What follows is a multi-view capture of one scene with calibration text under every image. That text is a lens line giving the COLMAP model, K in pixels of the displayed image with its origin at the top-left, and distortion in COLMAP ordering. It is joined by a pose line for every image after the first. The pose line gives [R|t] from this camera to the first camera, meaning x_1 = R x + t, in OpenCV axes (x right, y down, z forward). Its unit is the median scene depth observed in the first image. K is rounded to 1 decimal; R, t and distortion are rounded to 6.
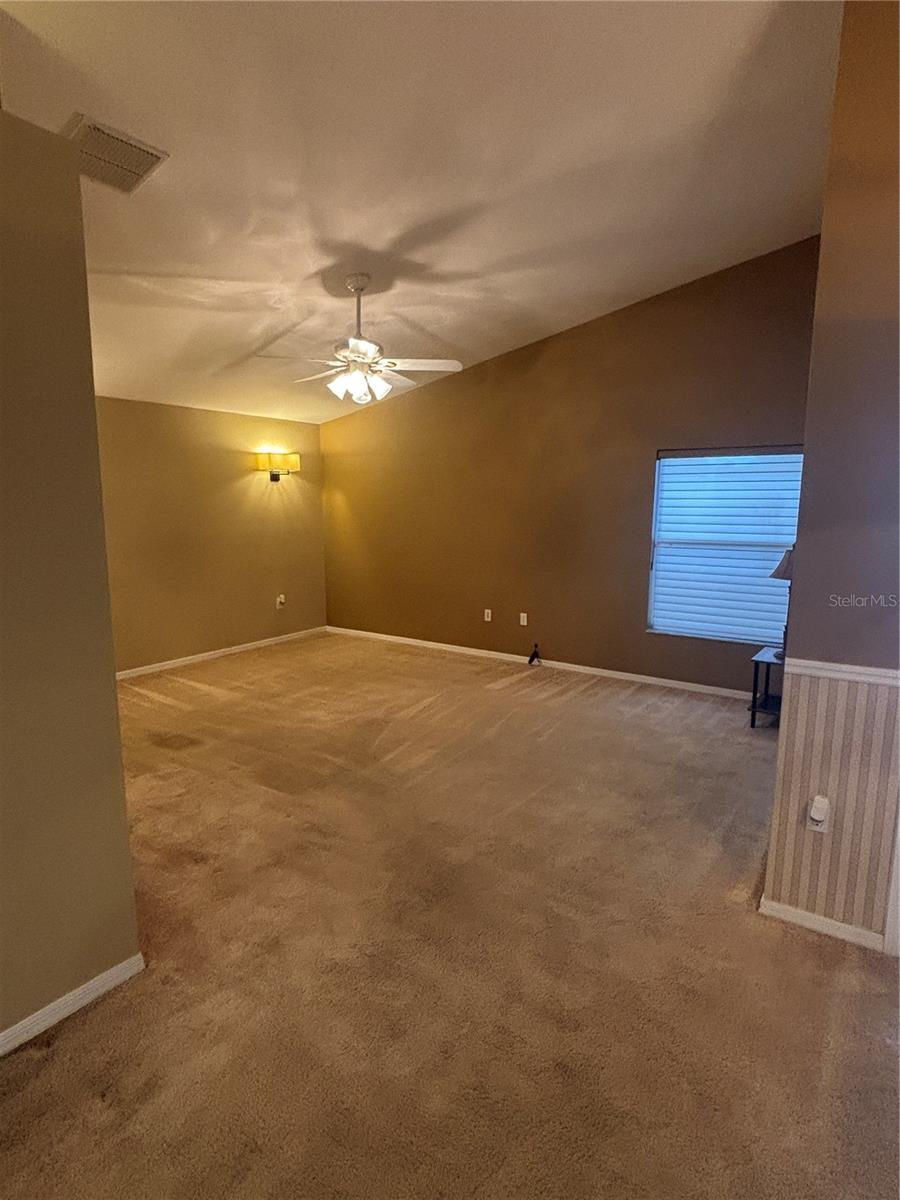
lens RADIAL K [[643.3, 0, 457.2], [0, 643.3, 596.5], [0, 0, 1]] dist [0.021010, -0.021860]
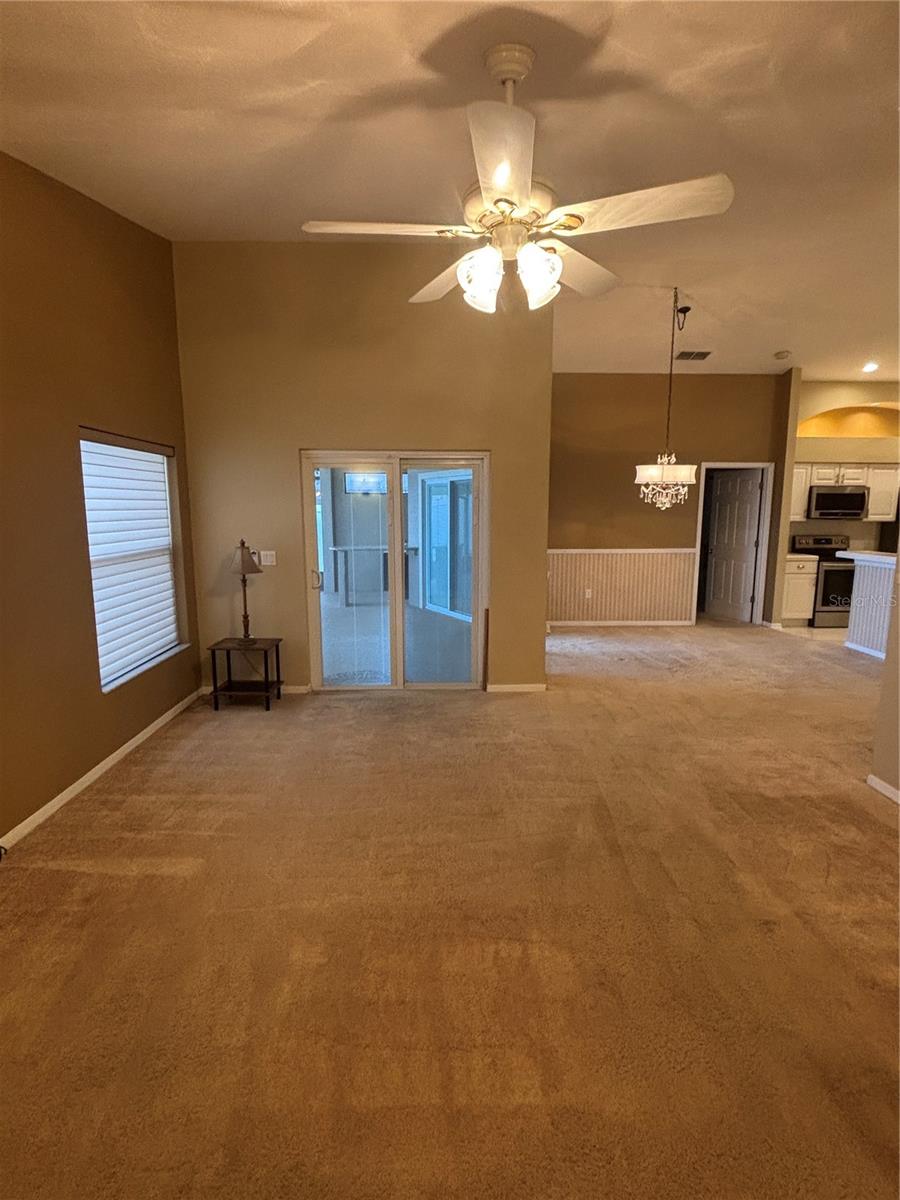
lens RADIAL K [[570.6, 0, 450.4], [0, 570.6, 596.0], [0, 0, 1]] dist [0.001135, 0.000134]
pose [[-0.578112, -0.134778, 0.804749, -0.417129], [0.116059, 0.962654, 0.244597, -0.158608], [-0.807661, 0.234803, -0.540880, 1.064574]]
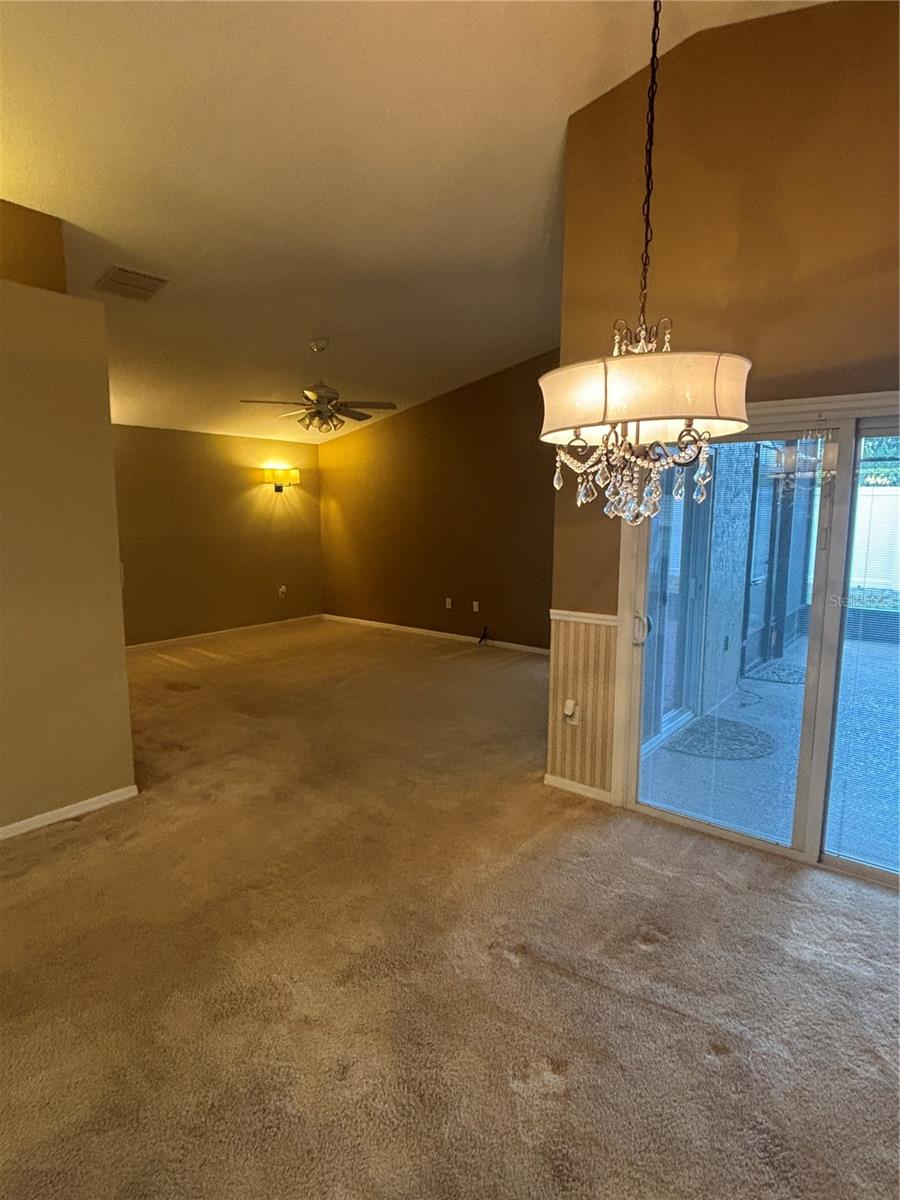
lens RADIAL K [[643.3, 0, 457.2], [0, 643.3, 596.5], [0, 0, 1]] dist [0.021010, -0.021860]
pose [[0.997819, 0.011683, -0.064972, 0.176205], [-0.012645, 0.999816, -0.014403, 0.041161], [0.064792, 0.015193, 0.997783, -0.242357]]
